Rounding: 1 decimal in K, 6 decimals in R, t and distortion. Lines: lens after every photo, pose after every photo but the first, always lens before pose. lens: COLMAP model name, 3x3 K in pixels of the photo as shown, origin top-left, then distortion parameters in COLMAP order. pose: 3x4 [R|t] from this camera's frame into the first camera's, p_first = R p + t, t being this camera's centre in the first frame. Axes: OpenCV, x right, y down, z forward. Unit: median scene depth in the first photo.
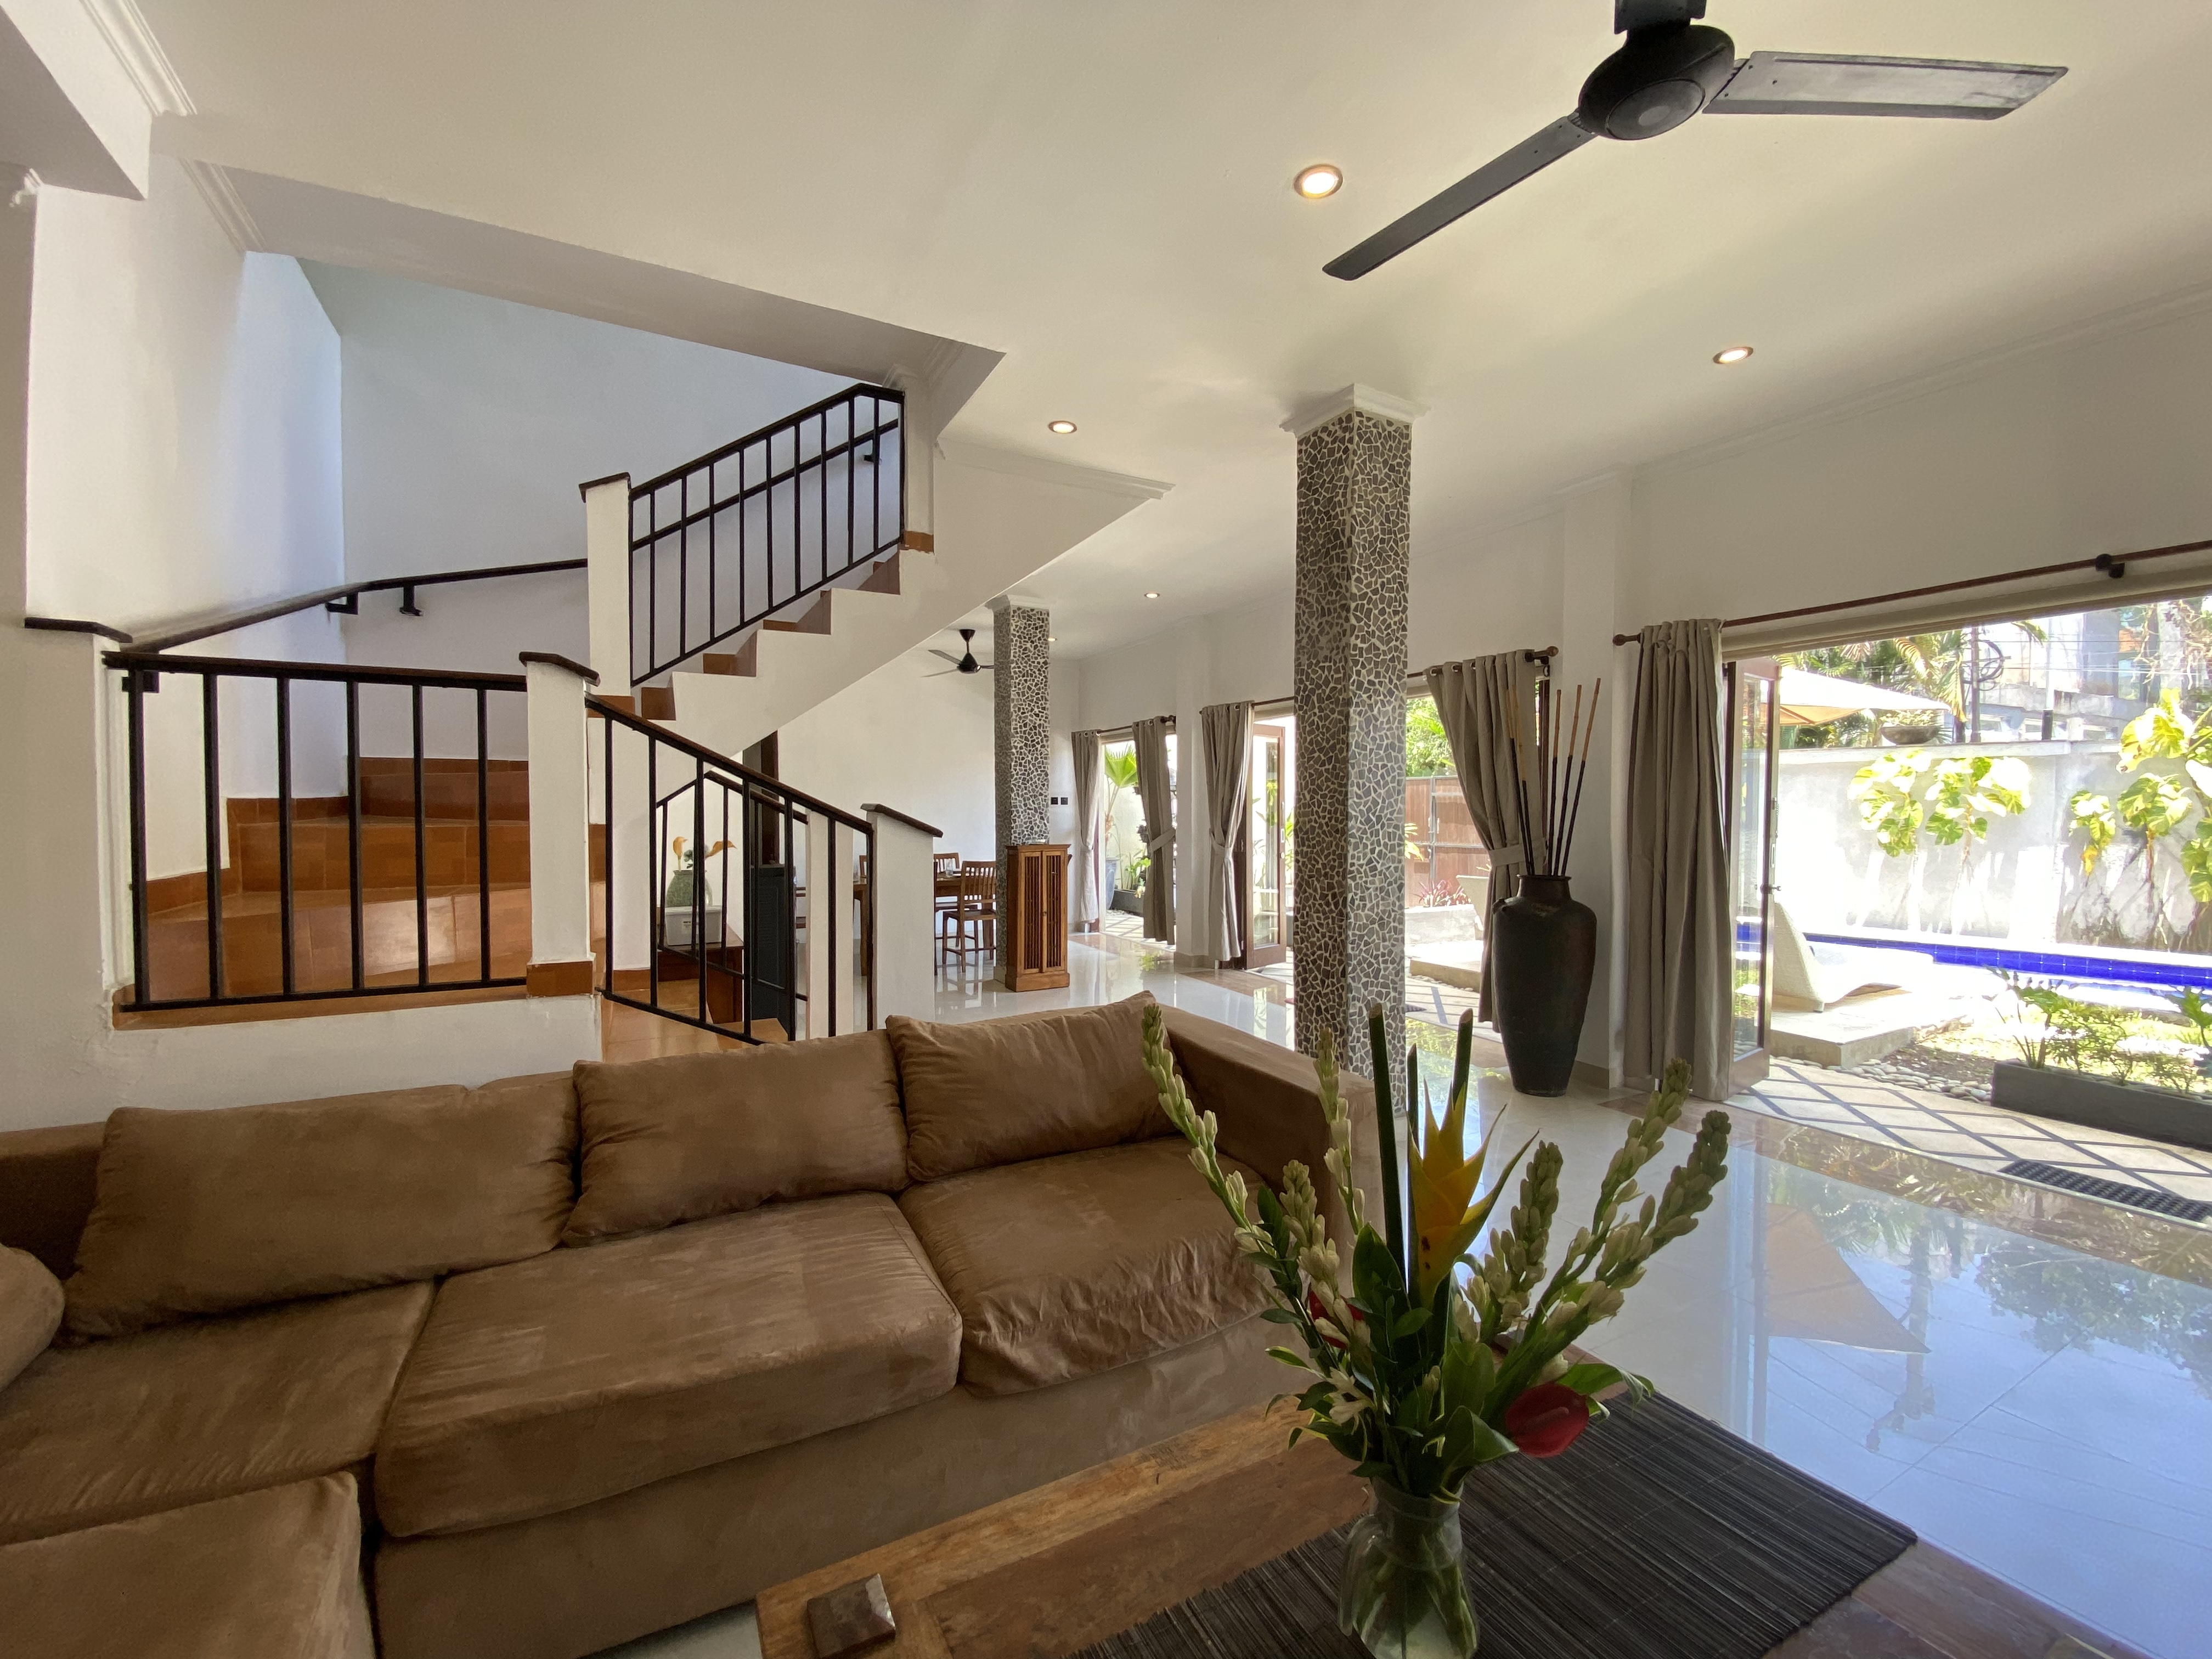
lens RADIAL K [[893.9, 0, 1092.8], [0, 893.9, 834.6], [0, 0, 1]] dist [0.015557, -0.018039]
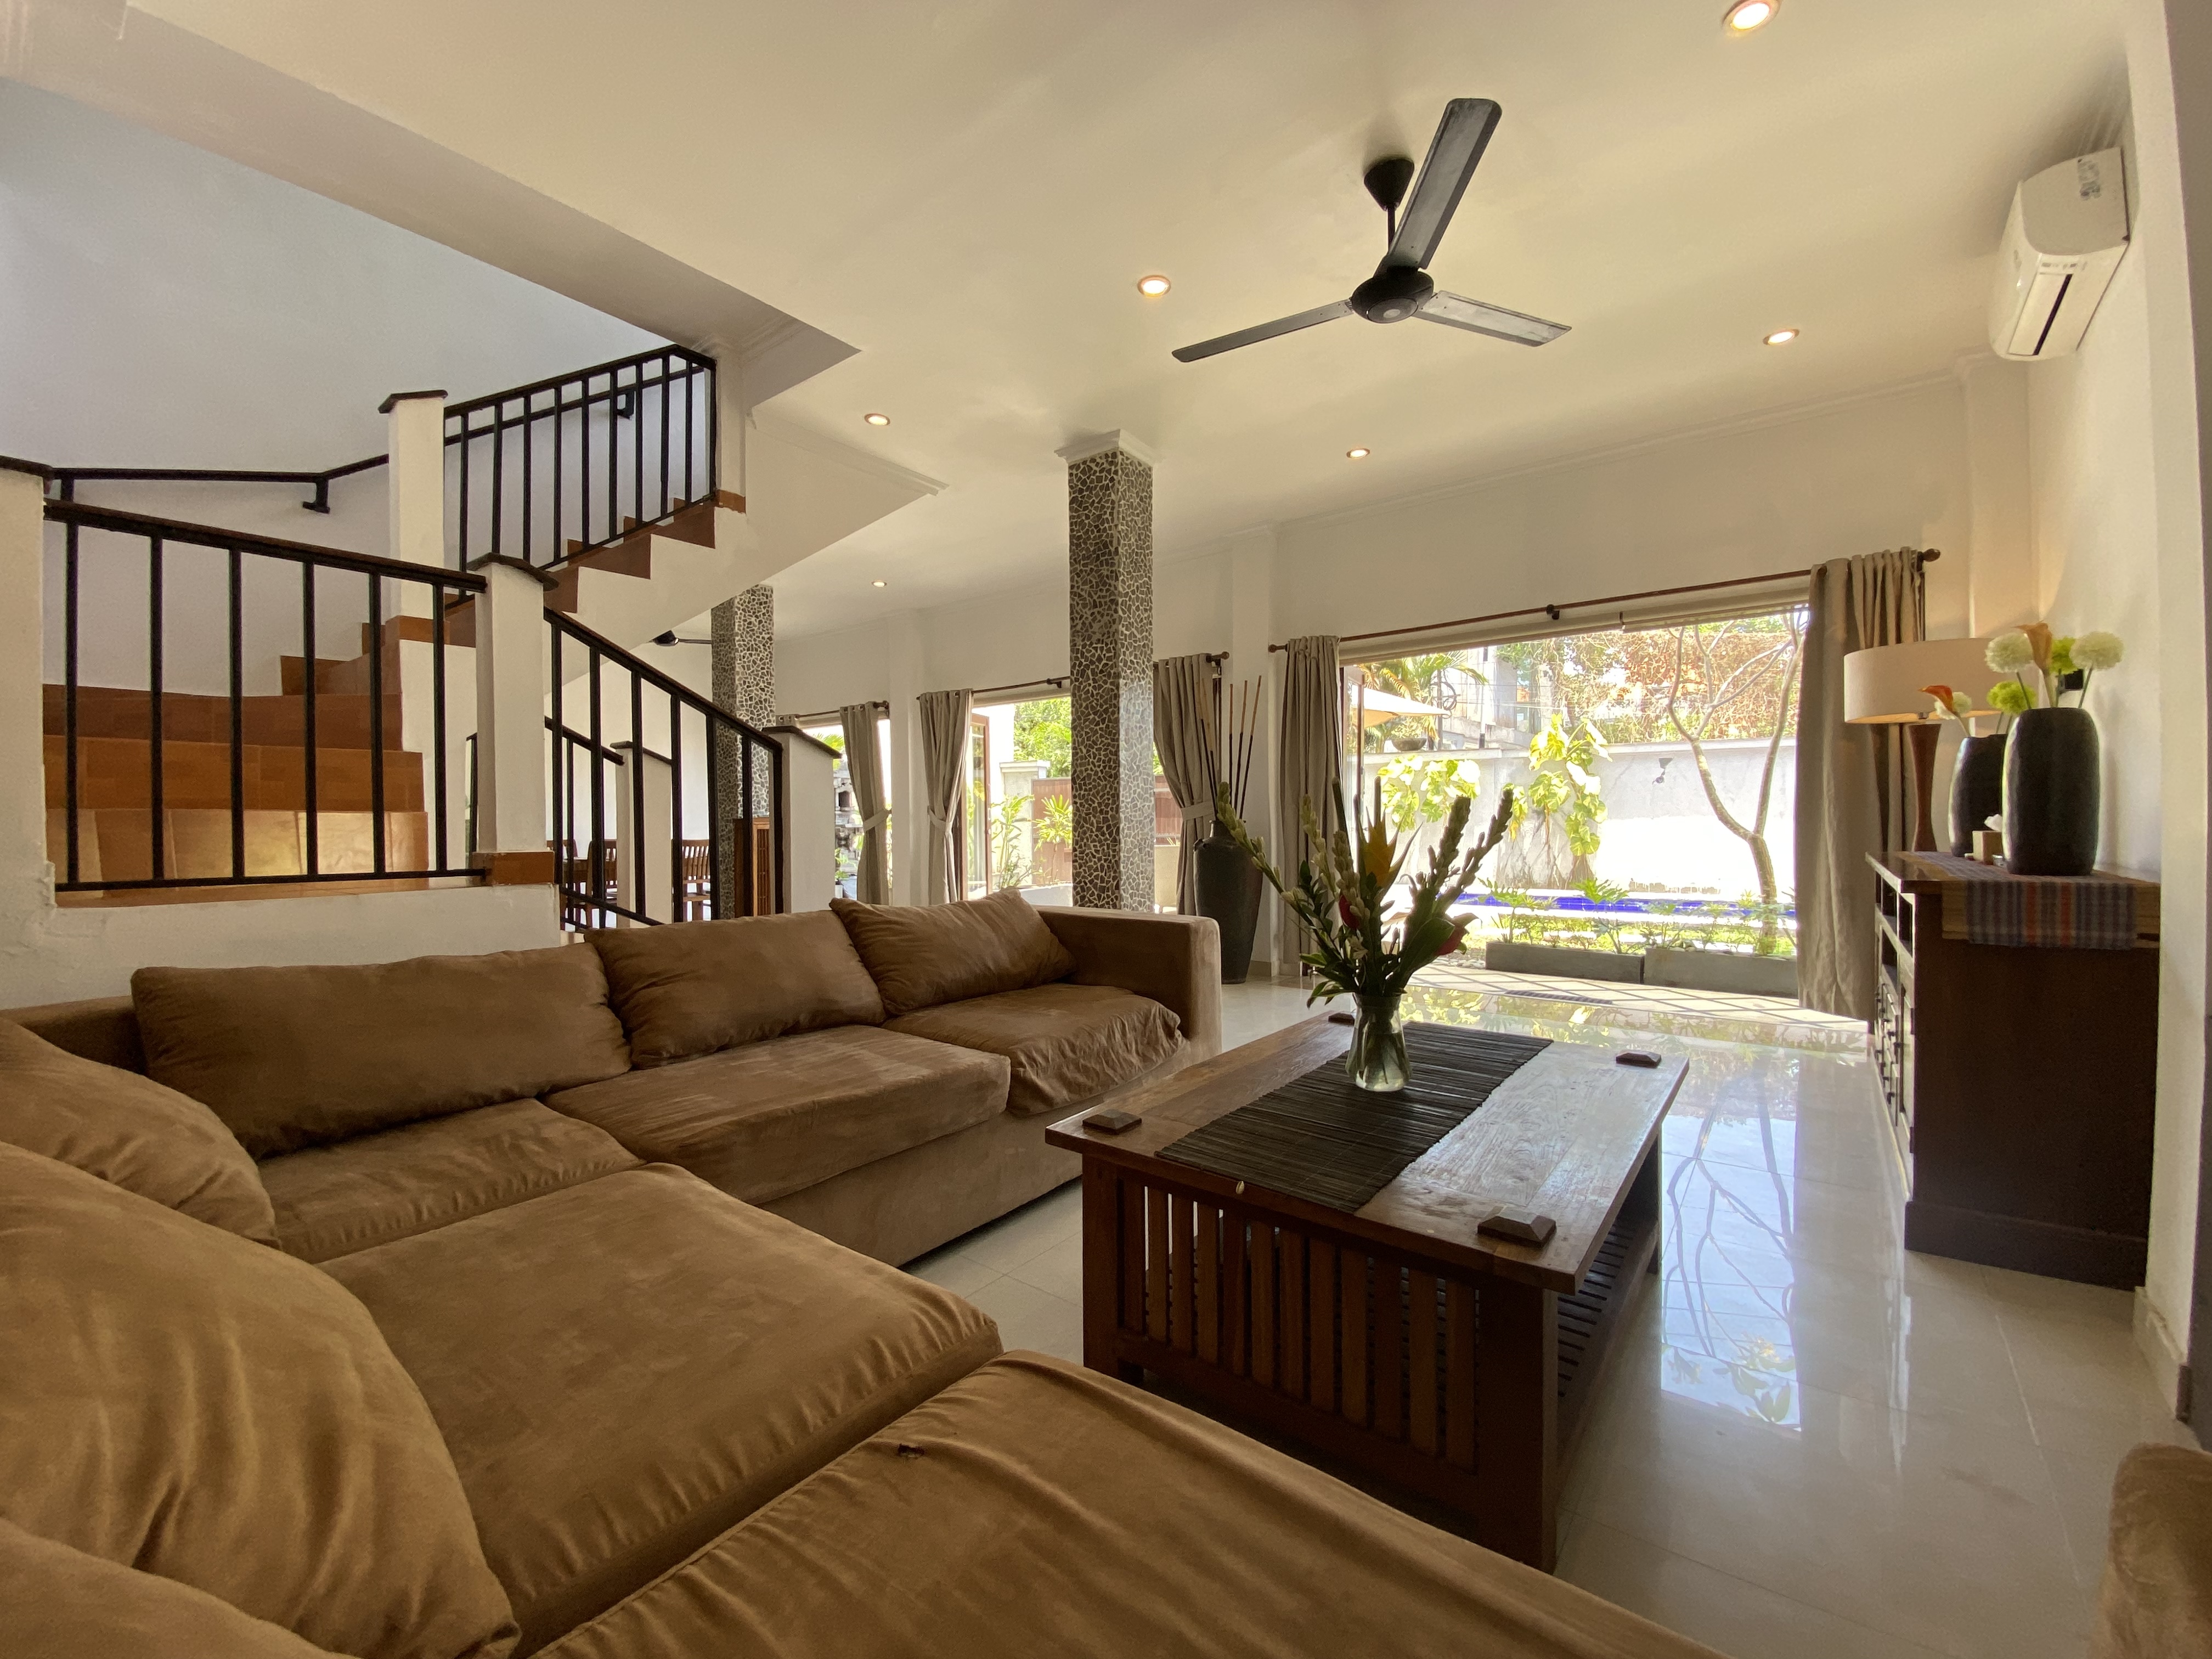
lens RADIAL K [[893.9, 0, 1099.9], [0, 893.9, 836.8], [0, 0, 1]] dist [0.015557, -0.018039]
pose [[0.909825, -0.013063, 0.414787, -0.275081], [0.018963, 0.999769, -0.010108, 0.097440], [-0.414559, 0.017062, 0.909863, -0.155583]]
